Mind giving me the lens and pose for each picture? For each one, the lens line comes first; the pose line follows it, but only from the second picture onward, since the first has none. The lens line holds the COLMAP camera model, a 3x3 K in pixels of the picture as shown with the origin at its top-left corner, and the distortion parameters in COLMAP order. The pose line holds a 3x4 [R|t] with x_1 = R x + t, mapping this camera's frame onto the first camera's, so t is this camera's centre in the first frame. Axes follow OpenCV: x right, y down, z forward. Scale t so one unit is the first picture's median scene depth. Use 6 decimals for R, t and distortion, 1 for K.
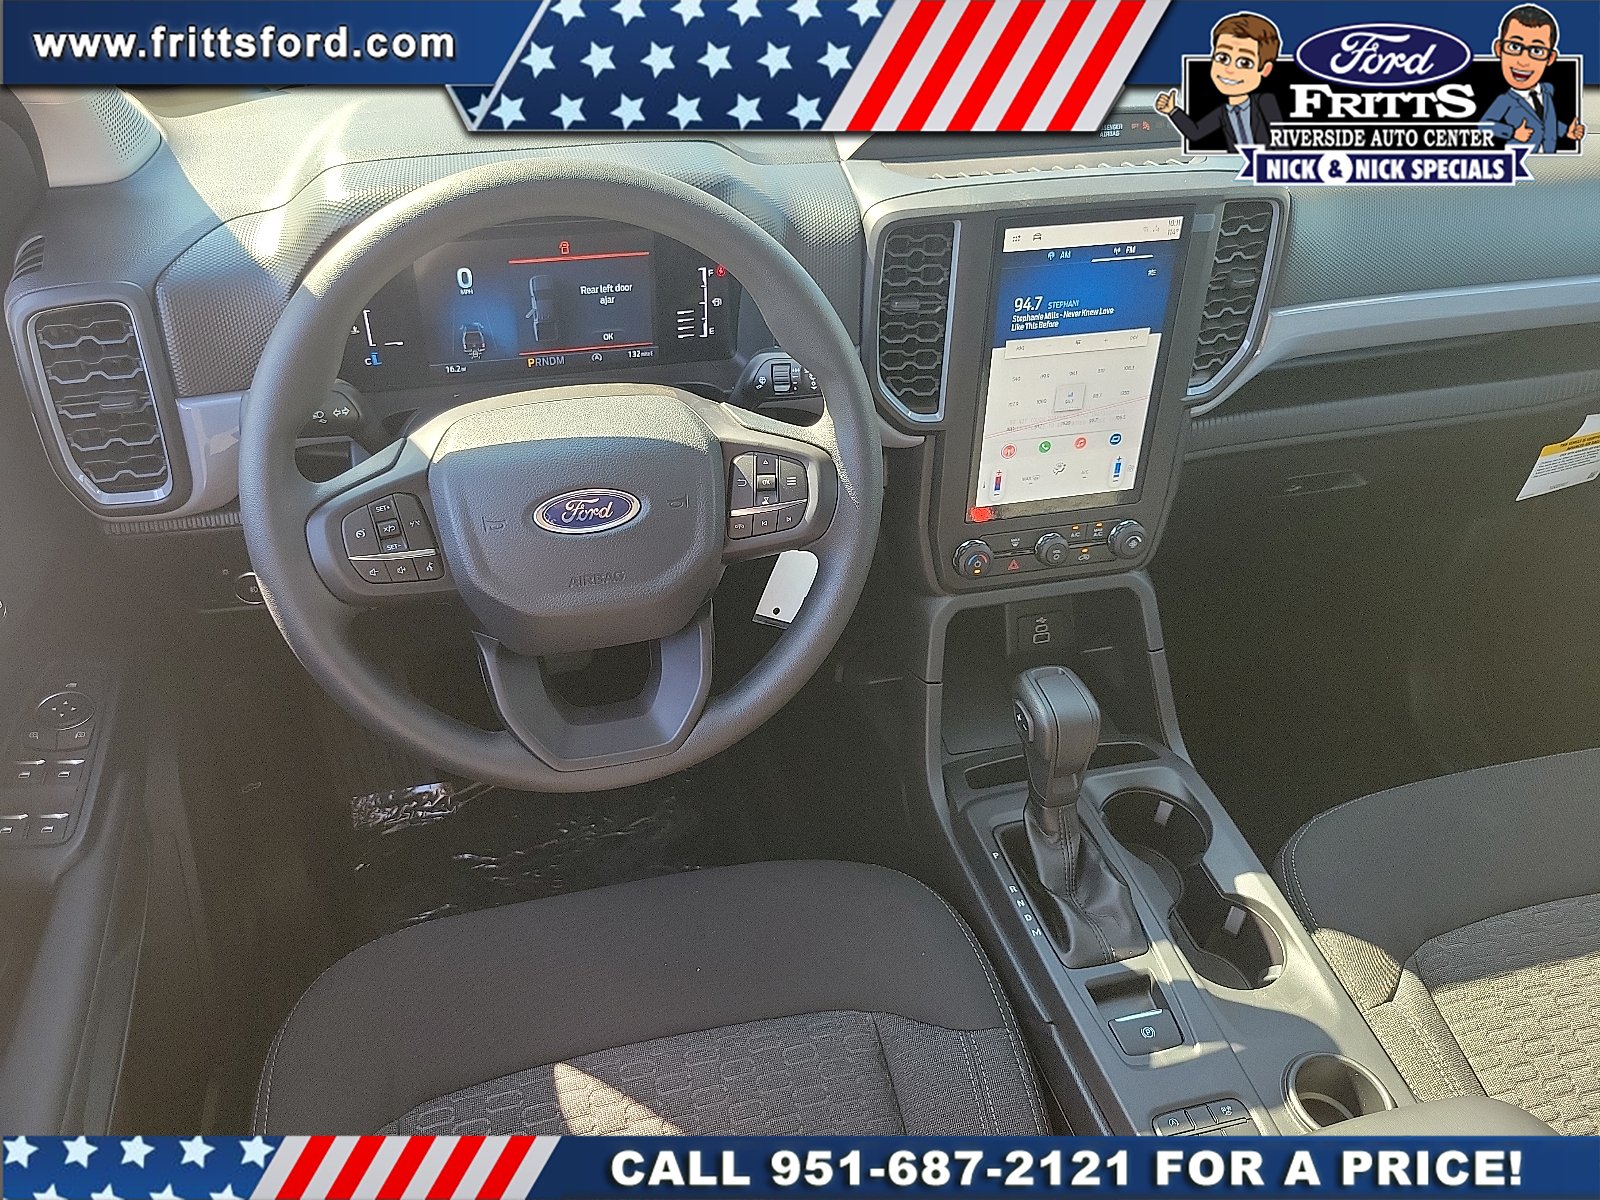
lens RADIAL K [[1211.5, 0, 790.9], [0, 1211.5, 601.2], [0, 0, 1]] dist [0.021558, -0.004770]
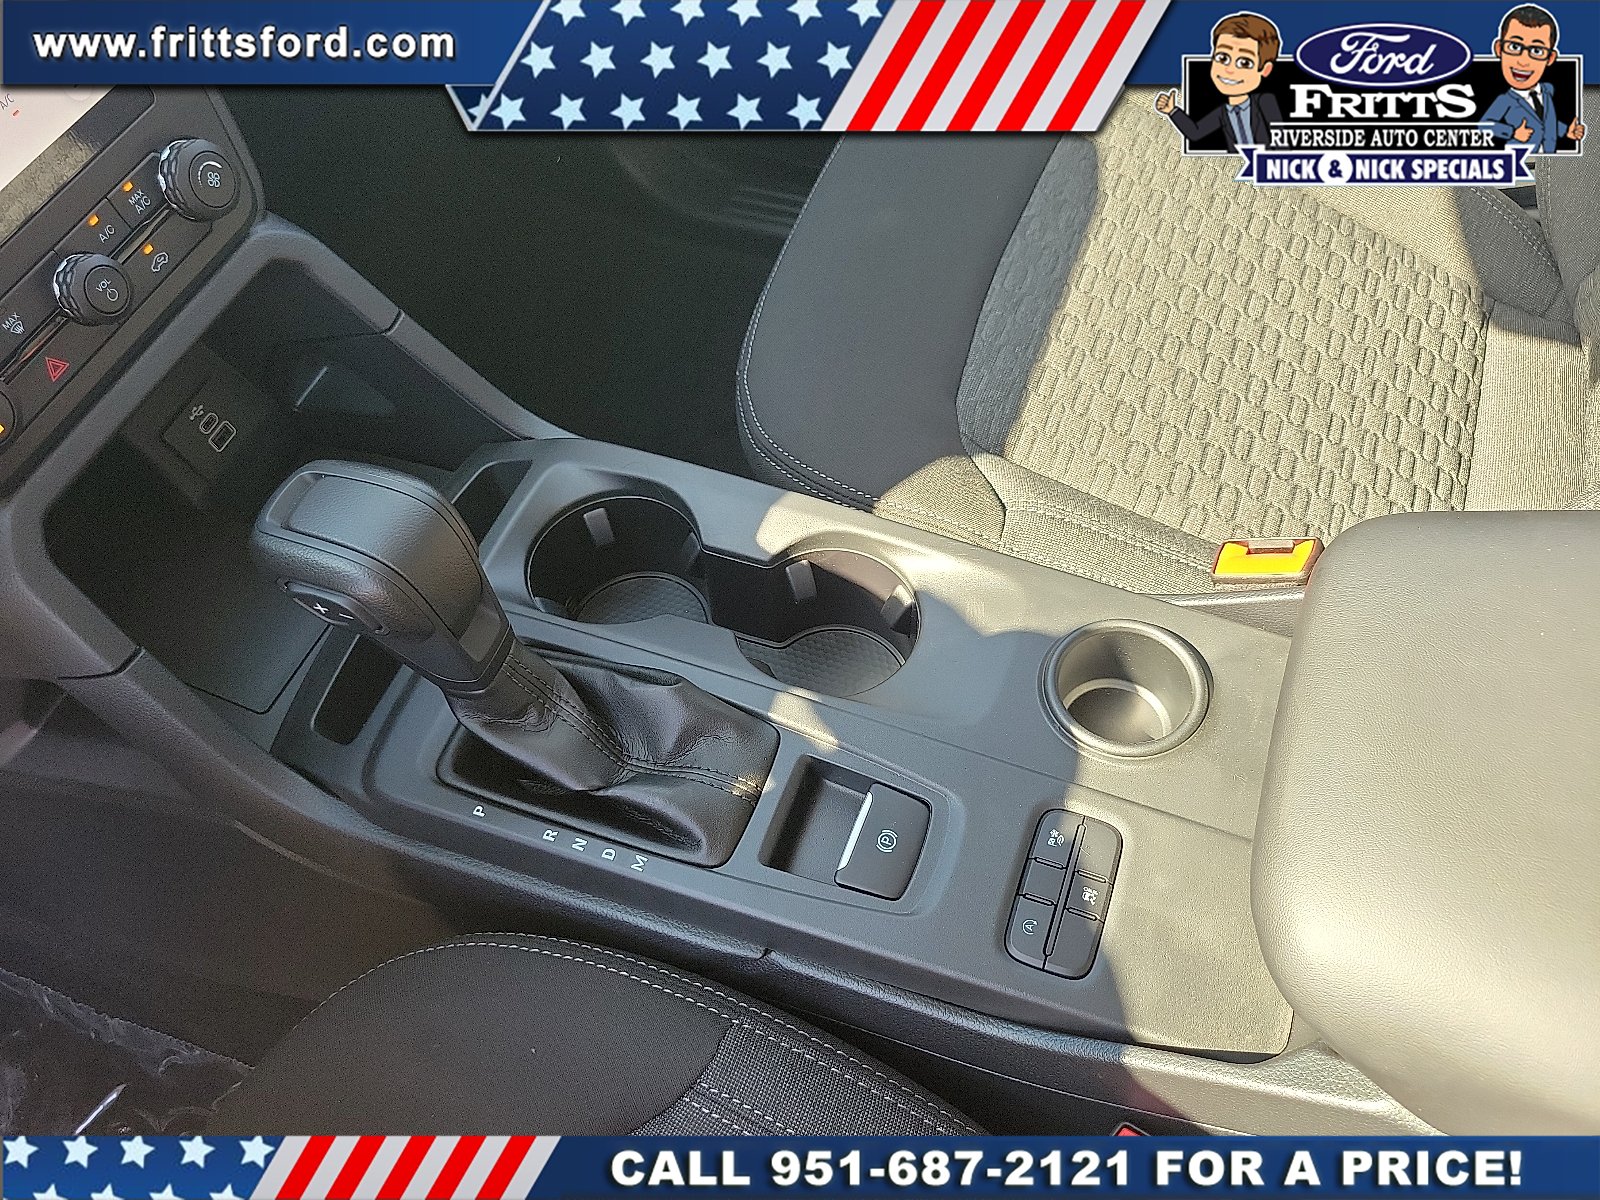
lens RADIAL K [[1211.5, 0, 795.6], [0, 1211.5, 611.2], [0, 0, 1]] dist [0.021558, -0.004770]
pose [[0.578614, -0.721286, 0.380725, 0.104082], [0.580735, 0.692114, 0.428632, -0.000425], [-0.572672, -0.026913, 0.819343, 0.457944]]
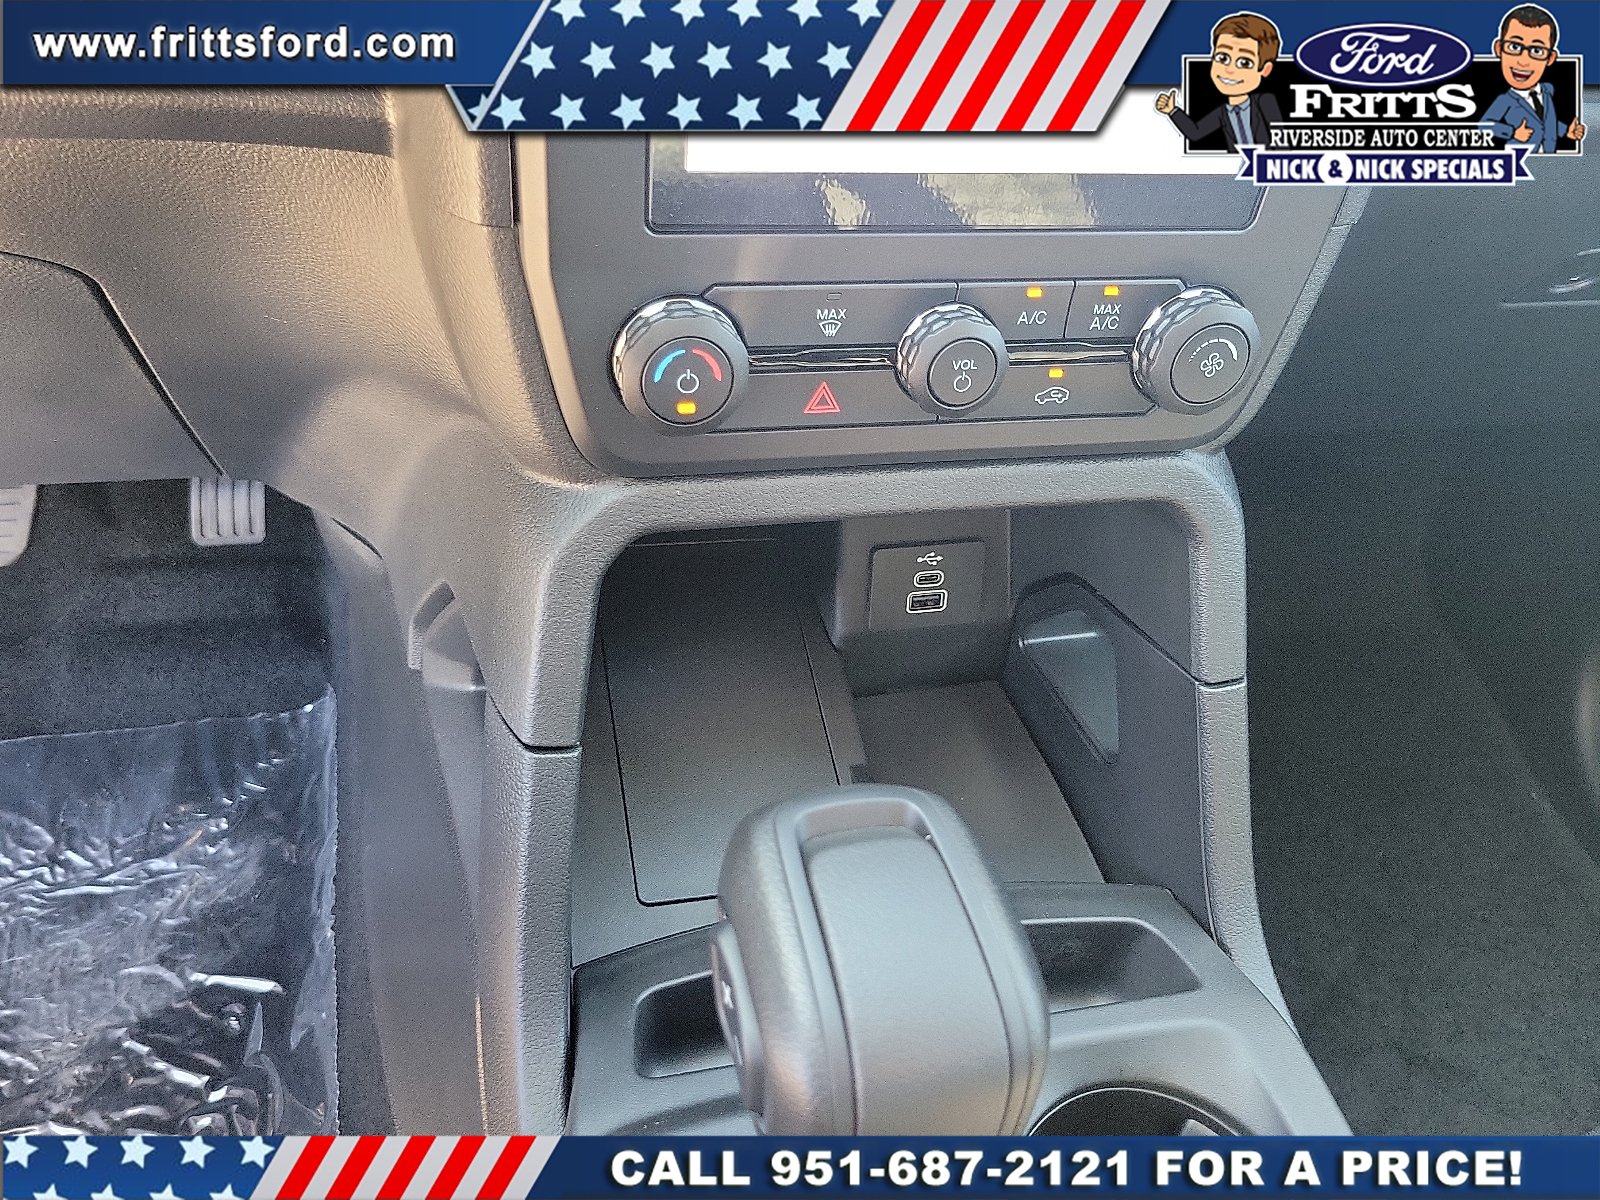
lens RADIAL K [[1211.5, 0, 799.9], [0, 1211.5, 606.7], [0, 0, 1]] dist [0.021558, -0.004770]
pose [[0.995707, 0.081880, 0.043162, 0.172825], [-0.086474, 0.989204, 0.118309, -0.013991], [-0.033009, -0.121534, 0.992038, 0.703809]]
